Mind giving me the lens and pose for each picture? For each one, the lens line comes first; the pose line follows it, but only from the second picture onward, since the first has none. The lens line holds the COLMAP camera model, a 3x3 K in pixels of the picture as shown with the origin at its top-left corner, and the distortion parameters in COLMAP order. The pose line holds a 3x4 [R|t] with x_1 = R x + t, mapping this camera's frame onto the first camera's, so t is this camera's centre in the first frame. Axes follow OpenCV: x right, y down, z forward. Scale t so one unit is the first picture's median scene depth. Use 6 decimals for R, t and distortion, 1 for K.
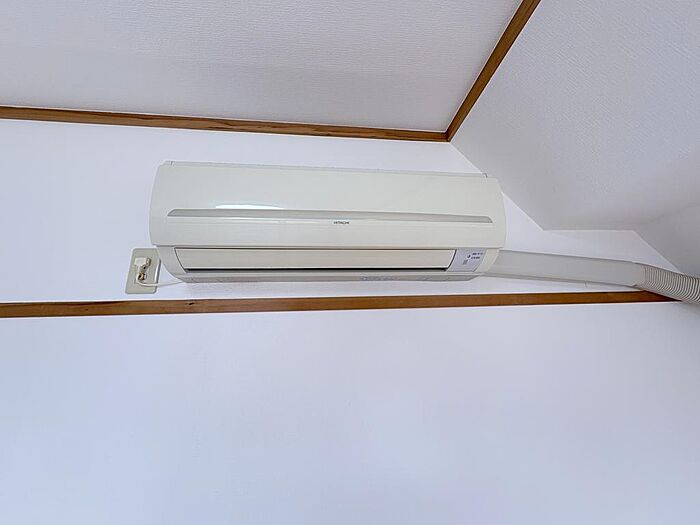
lens RADIAL K [[280.2, 0, 350.7], [0, 280.2, 263.5], [0, 0, 1]] dist [0.001156, 0.000245]
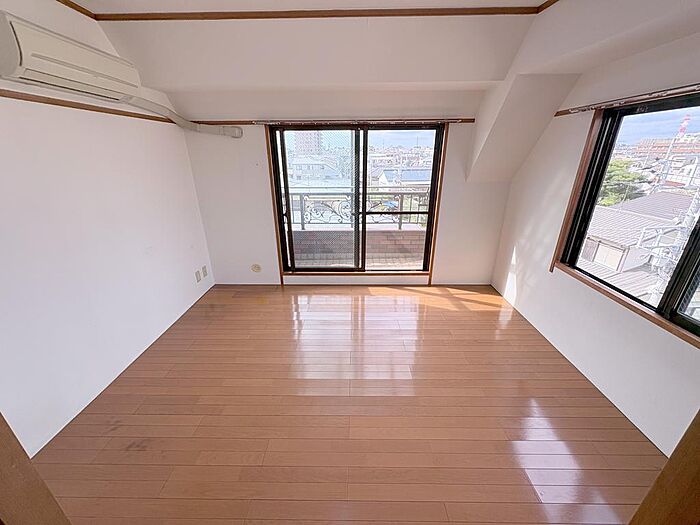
lens RADIAL K [[280.2, 0, 349.6], [0, 280.2, 262.7], [0, 0, 1]] dist [0.001156, 0.000245]
pose [[0.125106, -0.328544, 0.936166, -2.342380], [-0.295049, 0.888569, 0.351270, -0.182988], [-0.947256, -0.320161, 0.014228, -1.591216]]
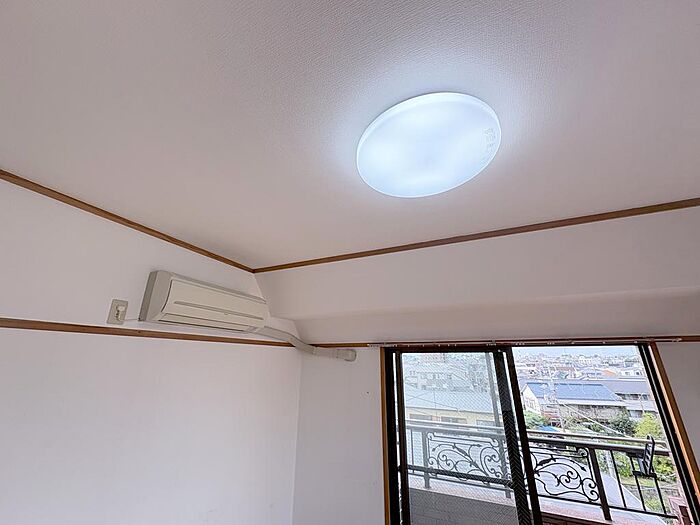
lens RADIAL K [[280.2, 0, 350.5], [0, 280.2, 263.0], [0, 0, 1]] dist [0.001156, 0.000245]
pose [[0.508606, 0.318035, 0.800109, -1.546382], [-0.278079, 0.940154, -0.196934, -0.353857], [-0.814857, -0.122332, 0.566607, -1.356427]]
